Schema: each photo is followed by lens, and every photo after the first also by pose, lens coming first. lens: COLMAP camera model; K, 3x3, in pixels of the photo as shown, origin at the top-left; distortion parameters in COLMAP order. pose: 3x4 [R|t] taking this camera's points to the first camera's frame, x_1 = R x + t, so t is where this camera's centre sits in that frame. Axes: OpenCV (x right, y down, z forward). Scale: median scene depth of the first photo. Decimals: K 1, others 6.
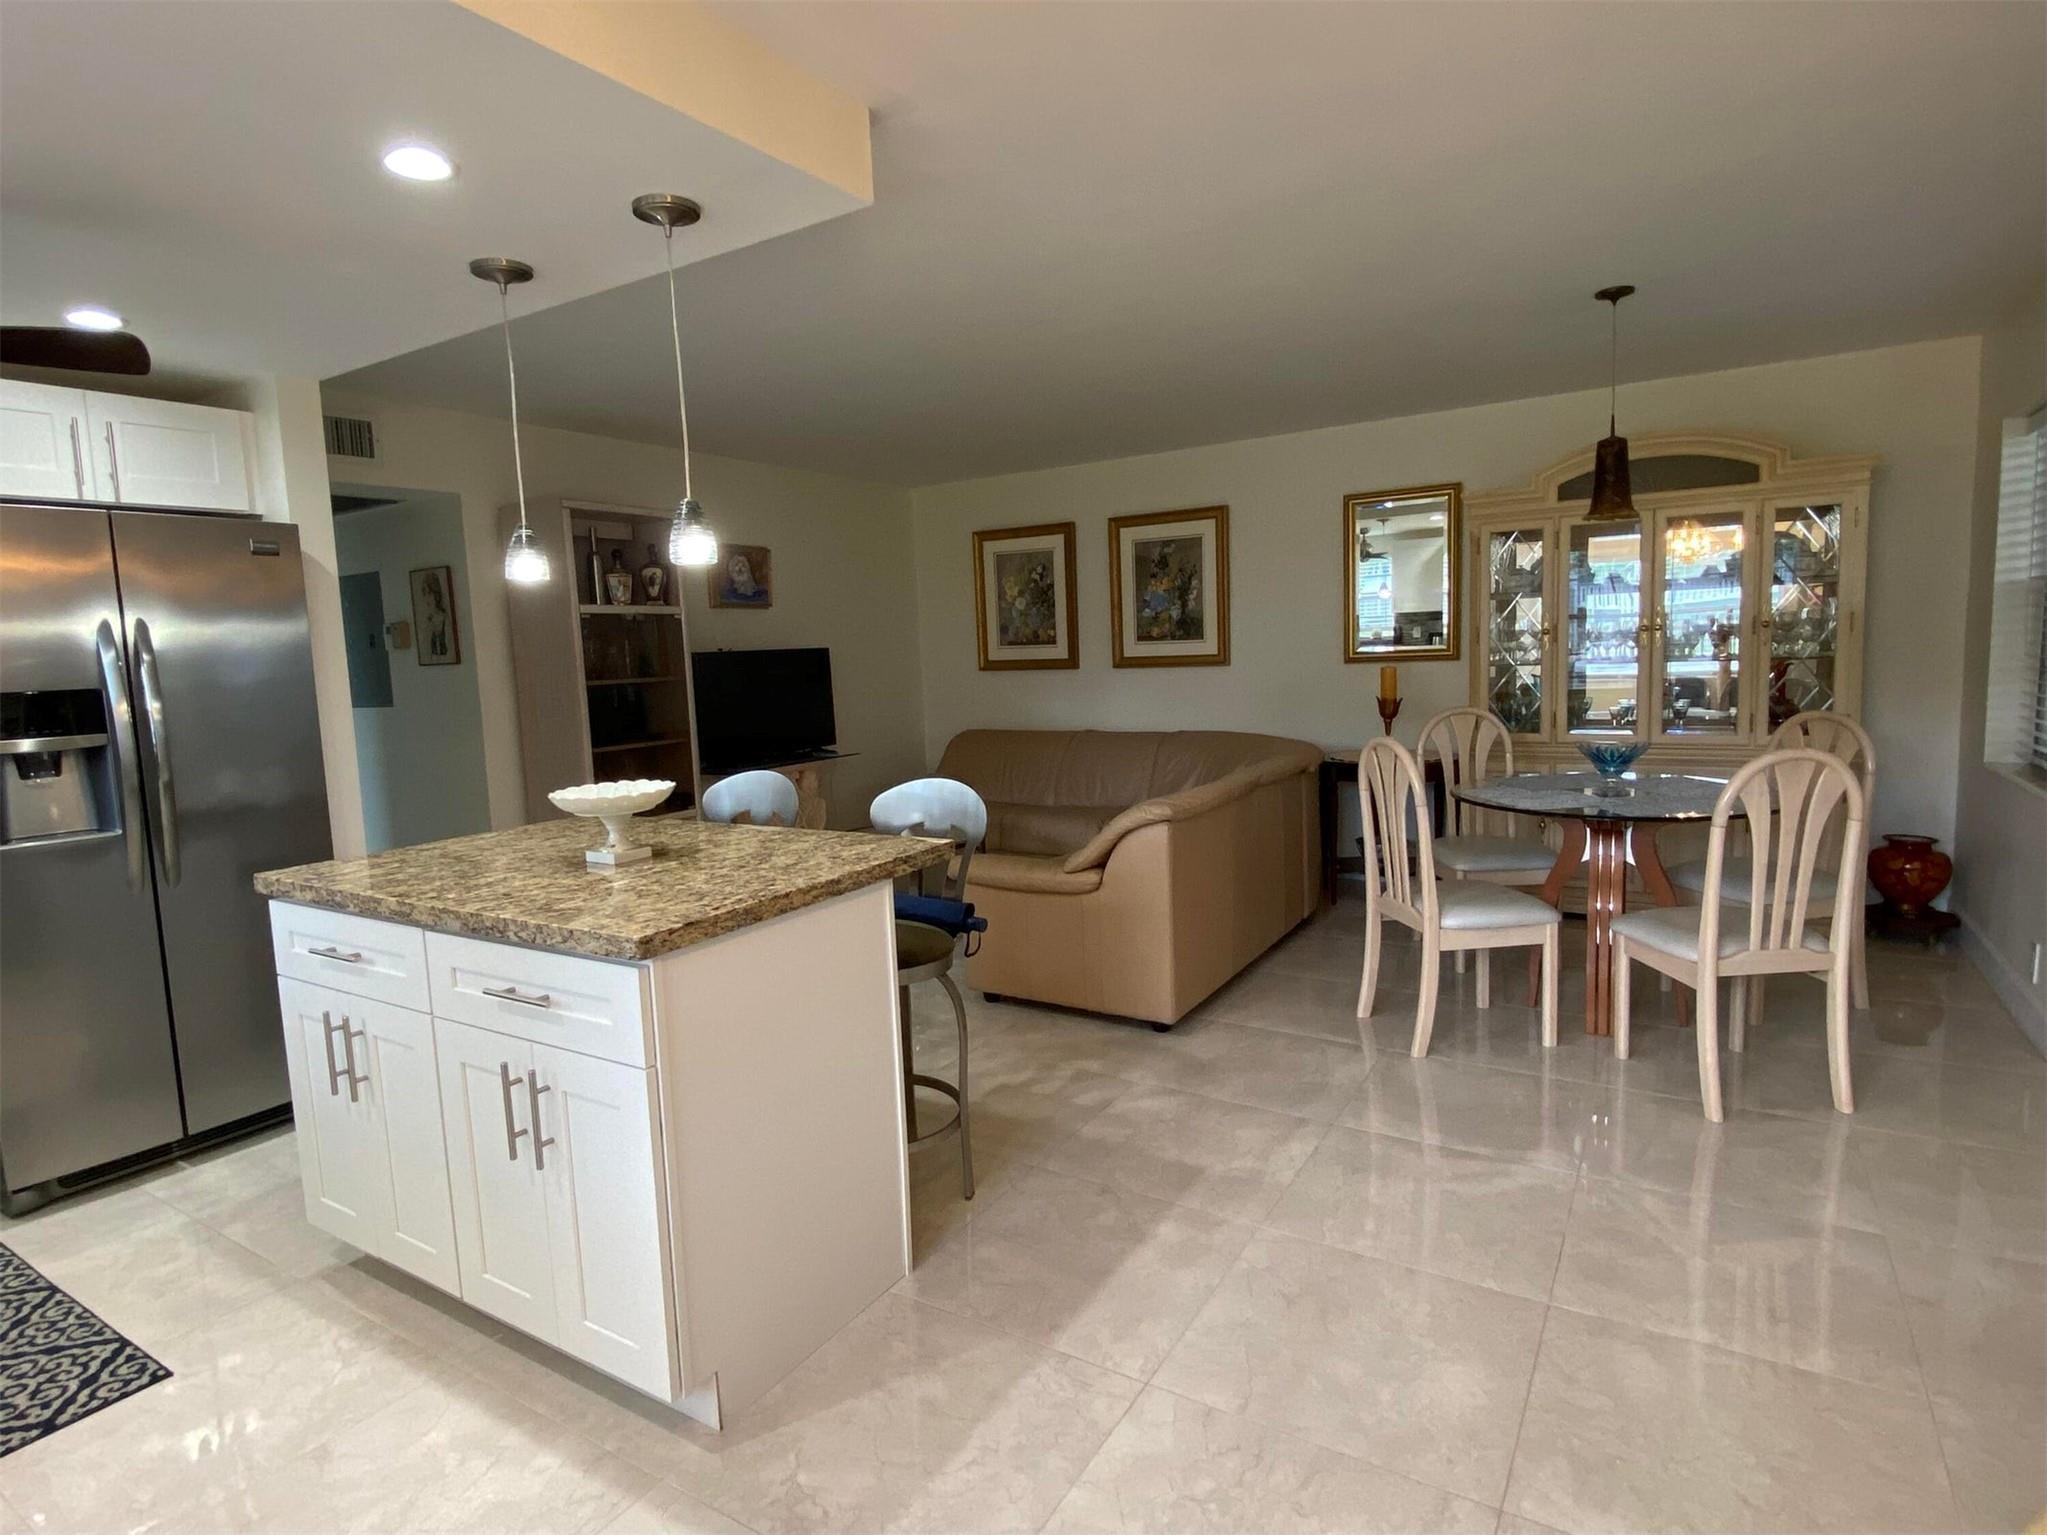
lens RADIAL K [[1087.2, 0, 1030.2], [0, 1087.2, 760.8], [0, 0, 1]] dist [0.043029, -0.041070]
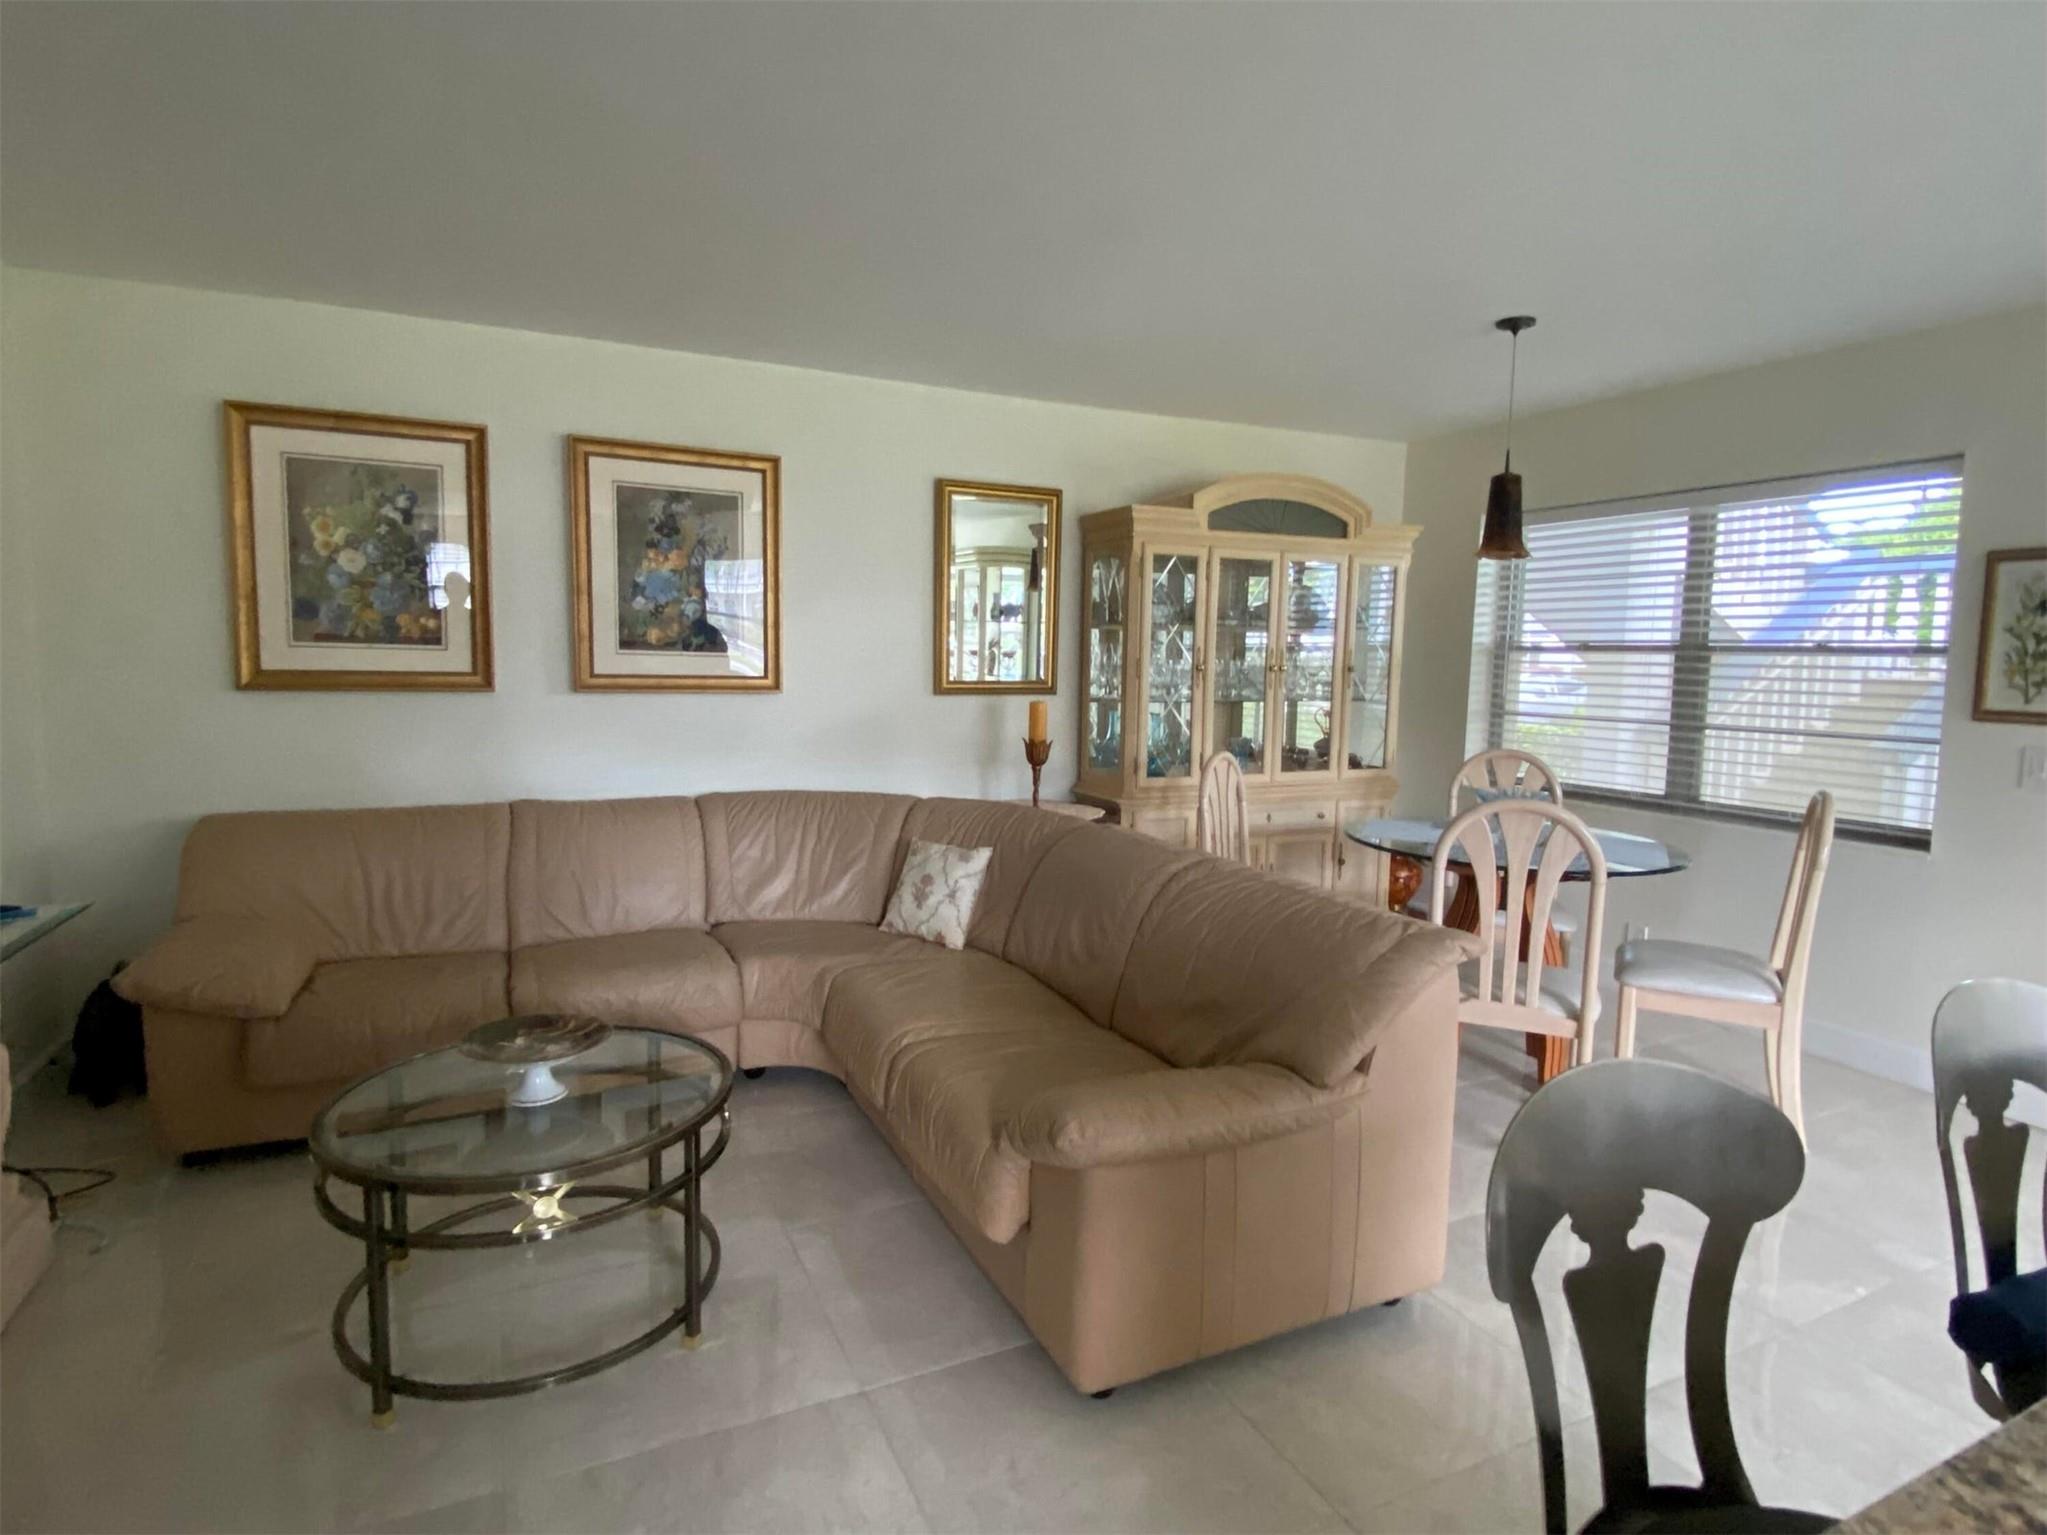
lens RADIAL K [[1087.2, 0, 1030.2], [0, 1087.2, 760.8], [0, 0, 1]] dist [0.043029, -0.041070]
pose [[0.529049, -0.027303, 0.848152, -0.295878], [0.056930, 0.998372, -0.003372, -0.032171], [-0.846679, 0.050069, 0.529742, 0.482182]]
